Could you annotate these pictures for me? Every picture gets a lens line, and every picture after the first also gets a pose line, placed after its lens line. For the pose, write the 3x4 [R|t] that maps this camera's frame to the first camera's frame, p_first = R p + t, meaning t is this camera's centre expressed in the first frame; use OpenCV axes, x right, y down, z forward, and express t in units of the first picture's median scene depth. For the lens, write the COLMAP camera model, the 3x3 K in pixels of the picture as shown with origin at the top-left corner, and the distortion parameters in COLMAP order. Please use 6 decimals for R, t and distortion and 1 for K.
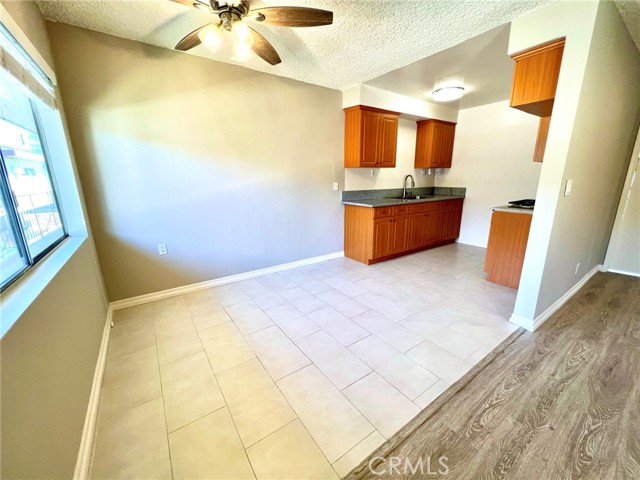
lens RADIAL K [[257.4, 0, 319.0], [0, 257.4, 237.5], [0, 0, 1]] dist [-0.000840, -0.000046]
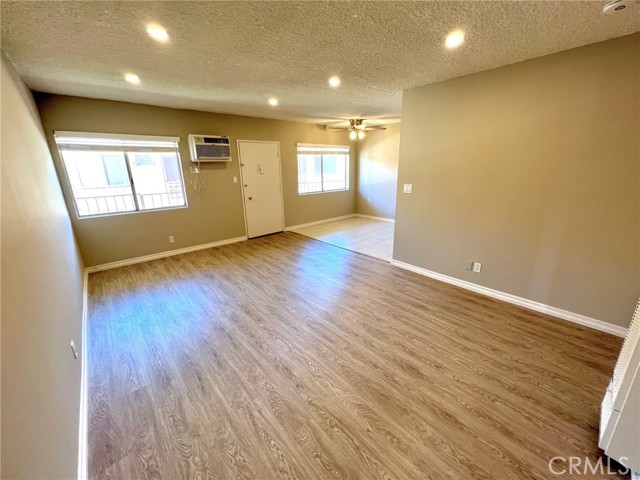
lens RADIAL K [[257.4, 0, 320.8], [0, 257.4, 240.7], [0, 0, 1]] dist [-0.000840, -0.000046]
pose [[0.106099, 0.282291, -0.953444, 2.513038], [-0.223309, 0.941128, 0.253795, -0.148212], [0.968956, 0.185985, 0.162891, 0.191351]]
